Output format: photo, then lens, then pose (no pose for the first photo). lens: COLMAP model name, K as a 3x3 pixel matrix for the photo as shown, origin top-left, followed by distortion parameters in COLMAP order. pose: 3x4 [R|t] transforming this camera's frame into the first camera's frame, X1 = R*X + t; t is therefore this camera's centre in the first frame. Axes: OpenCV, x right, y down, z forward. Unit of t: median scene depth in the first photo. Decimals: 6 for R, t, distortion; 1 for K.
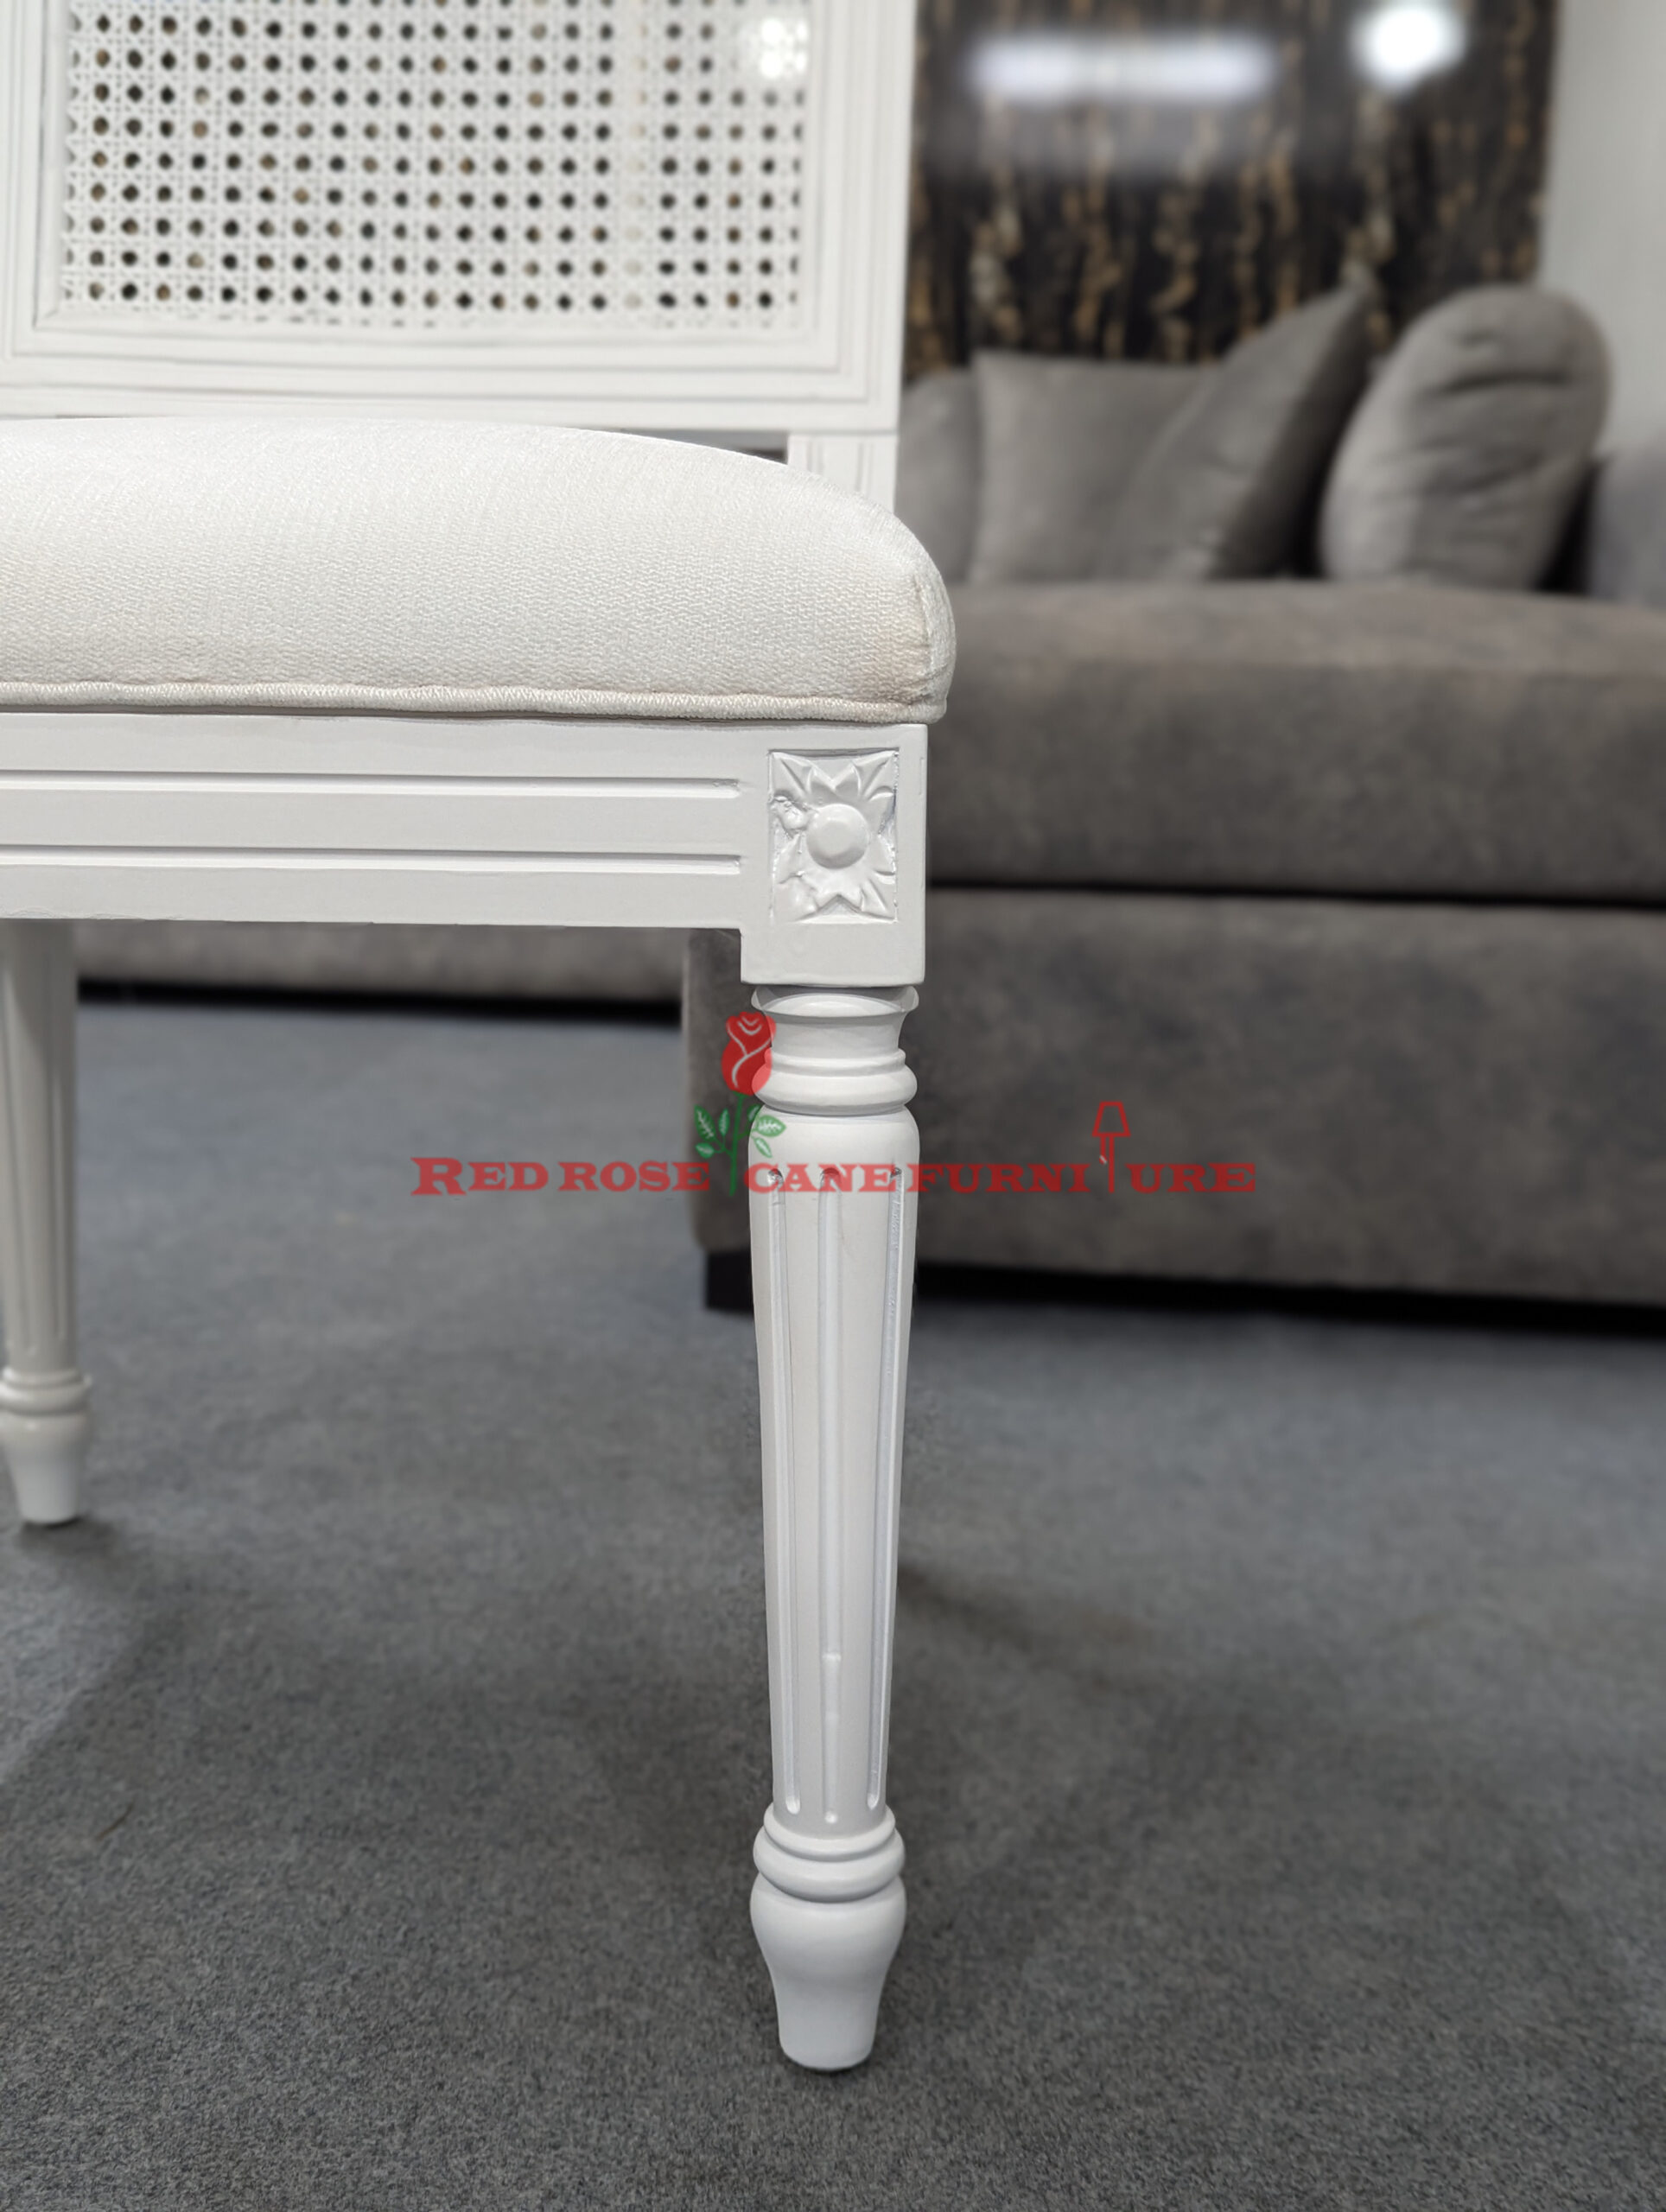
lens RADIAL K [[2465.3, 0, 794.6], [0, 2465.3, 1121.6], [0, 0, 1]] dist [0.007190, 0.000000]
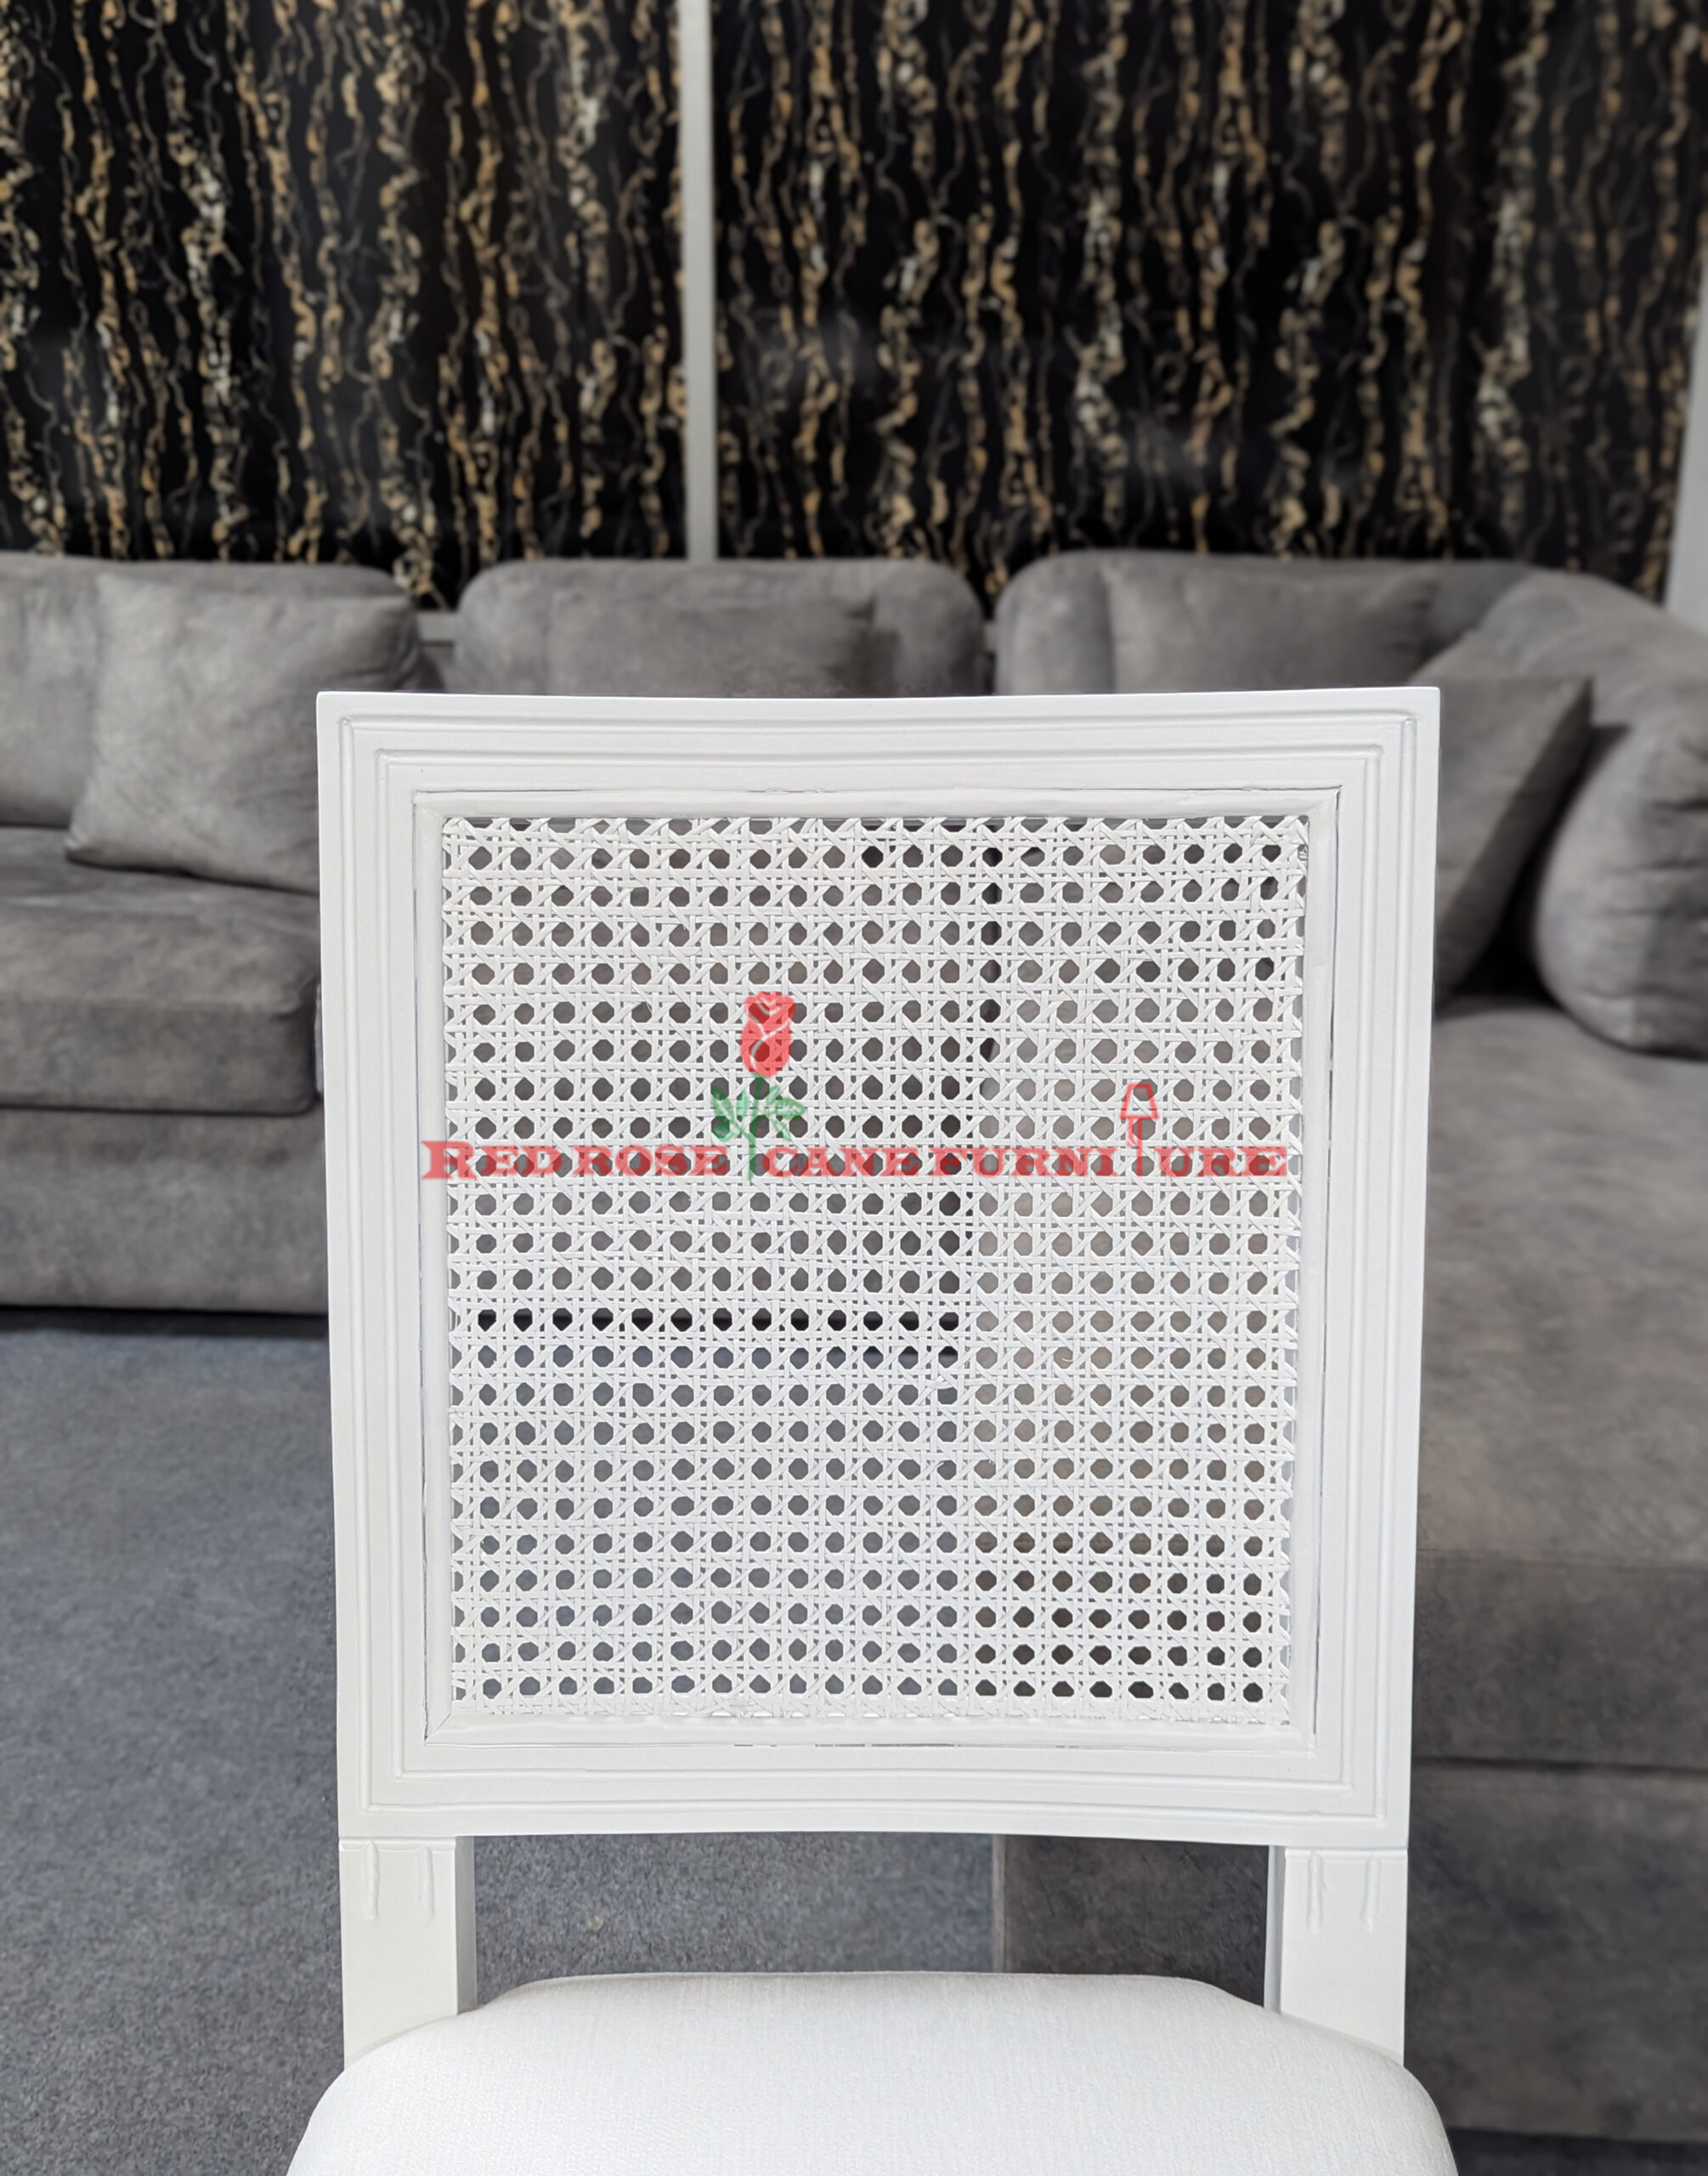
lens RADIAL K [[2574.6, 0, 871.2], [0, 2574.6, 1177.6], [0, 0, 1]] dist [0.013090, 0.000000]
pose [[0.999056, -0.034841, 0.025957, -0.159615], [0.032531, 0.995878, 0.084671, -0.574283], [-0.028800, -0.083747, 0.996071, 0.089300]]
